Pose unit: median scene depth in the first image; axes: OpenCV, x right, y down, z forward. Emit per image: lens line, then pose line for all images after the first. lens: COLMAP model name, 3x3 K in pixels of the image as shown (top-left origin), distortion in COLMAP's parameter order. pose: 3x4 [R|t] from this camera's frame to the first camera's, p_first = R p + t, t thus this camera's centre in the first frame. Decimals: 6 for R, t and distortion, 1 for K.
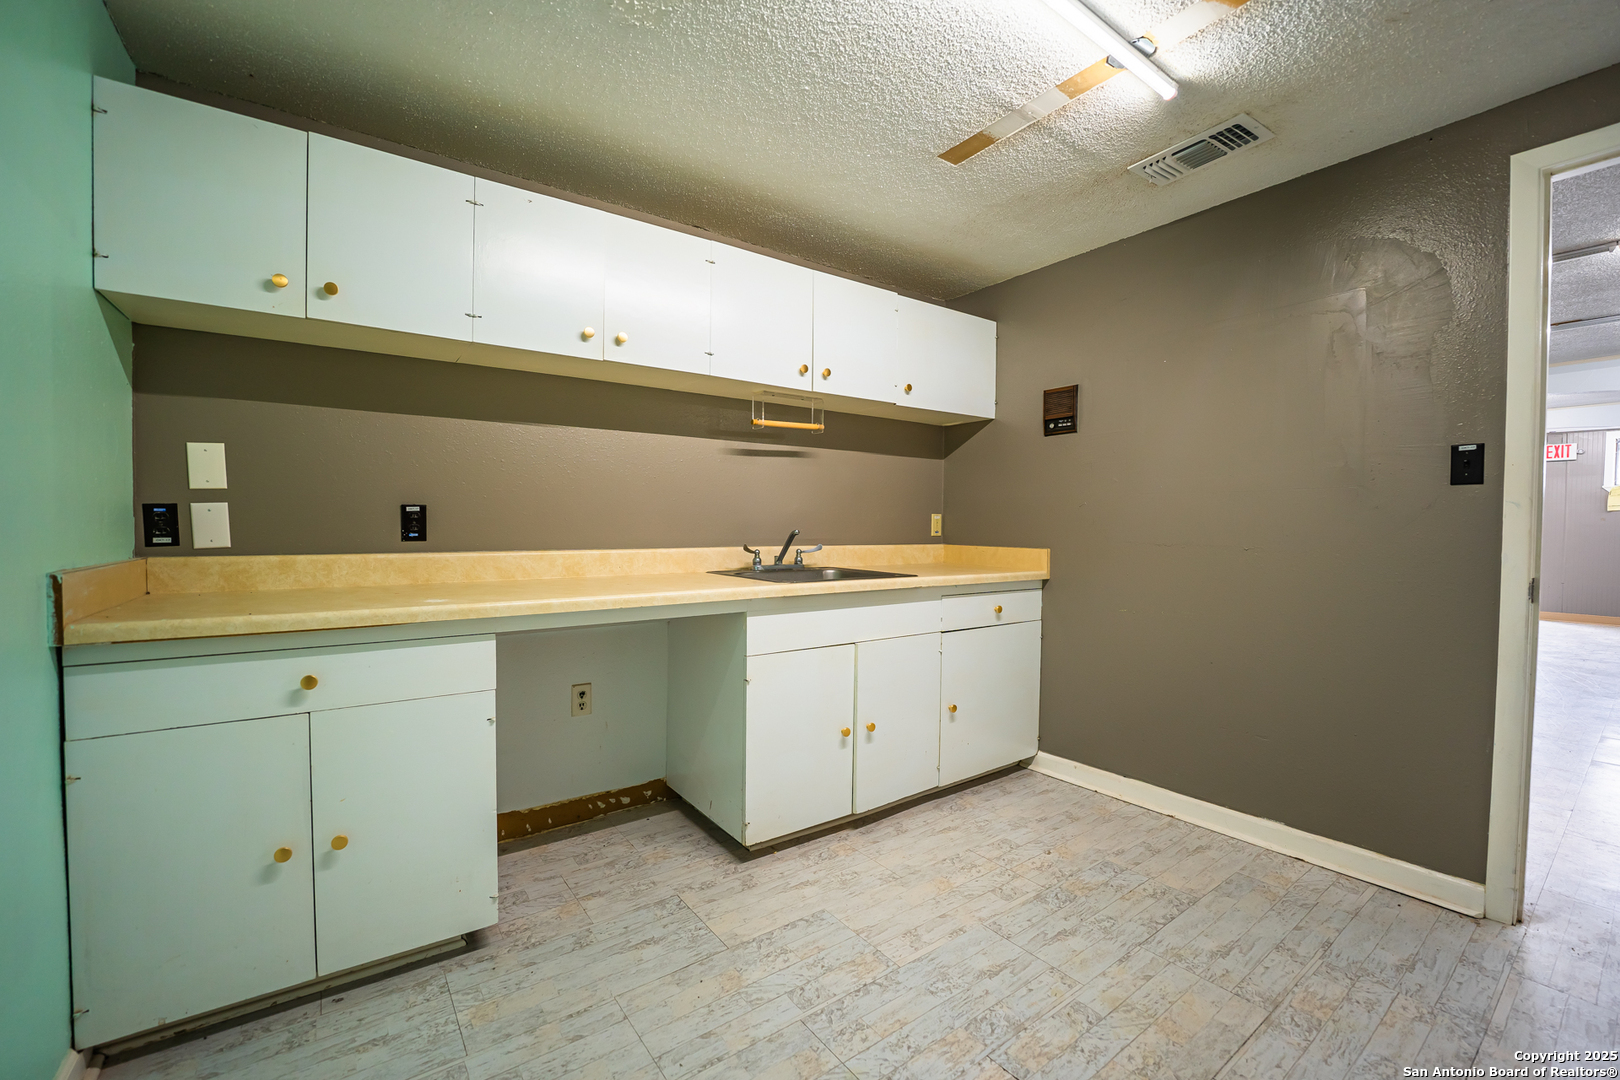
lens RADIAL K [[665.5, 0, 800.0], [0, 665.5, 542.1], [0, 0, 1]] dist [-0.022200, 0.000605]
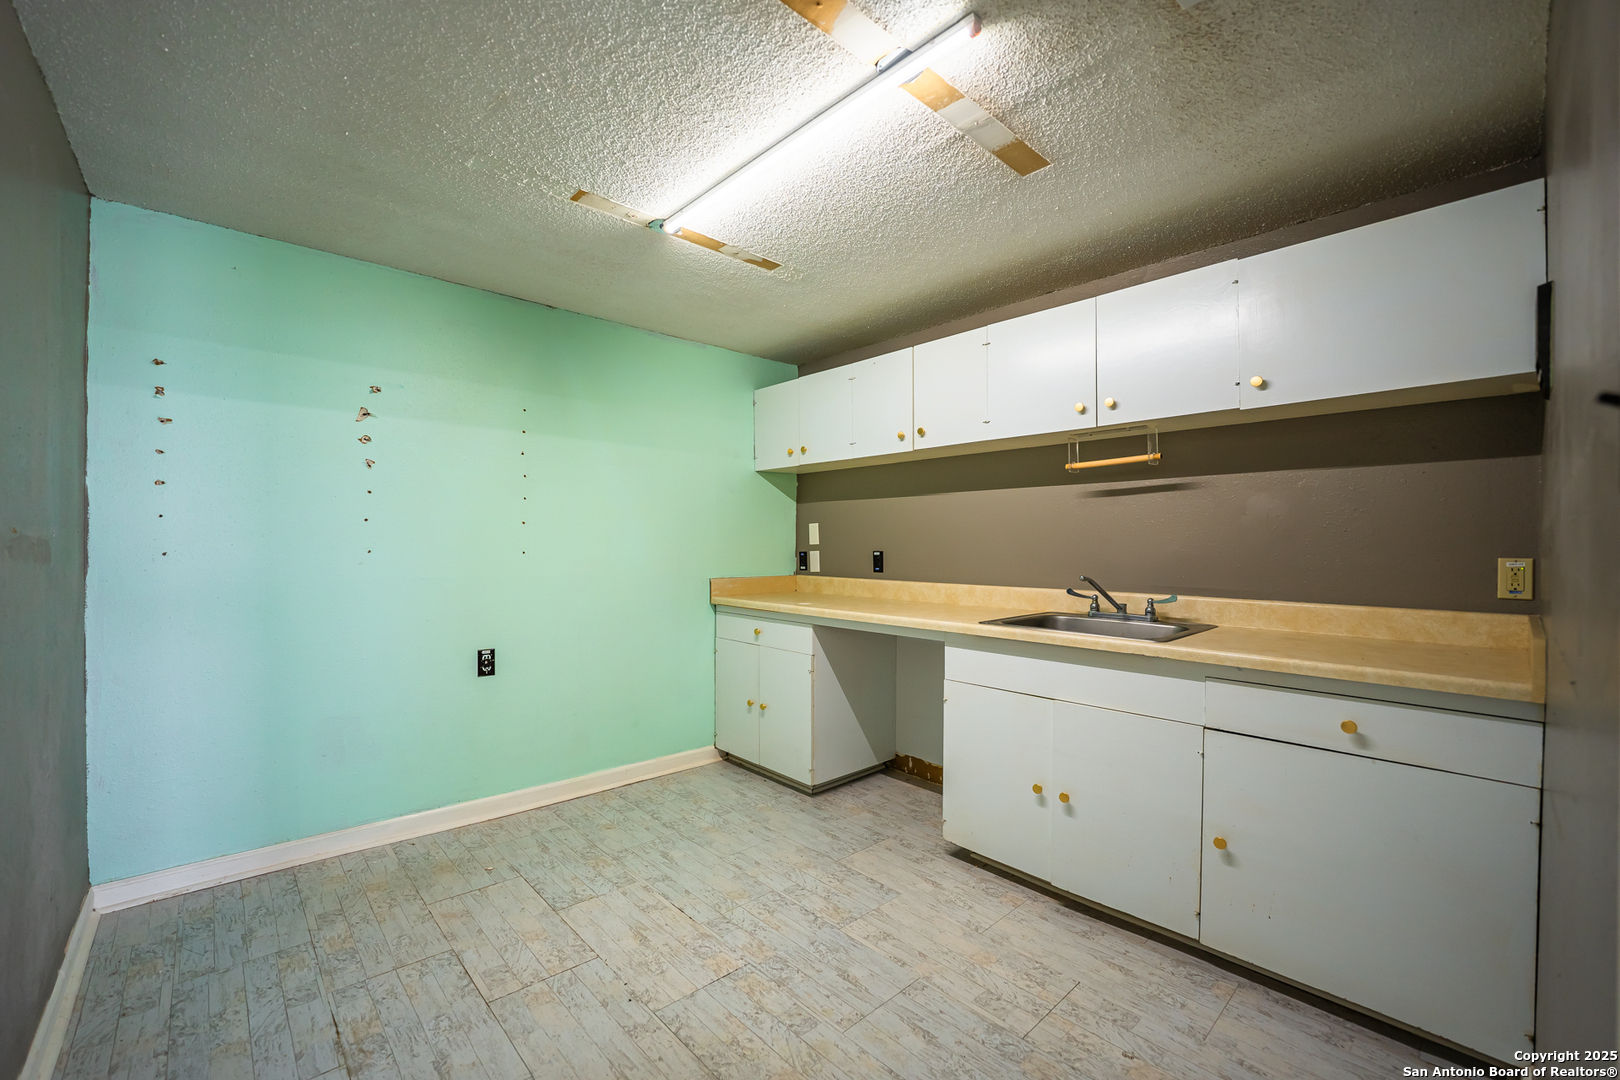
lens RADIAL K [[665.5, 0, 800.0], [0, 665.5, 542.1], [0, 0, 1]] dist [-0.022200, 0.000605]
pose [[0.110467, -0.008926, -0.993840, 1.159905], [-0.028069, 0.999533, -0.012097, -0.056172], [0.993483, 0.029233, 0.110165, 0.643360]]
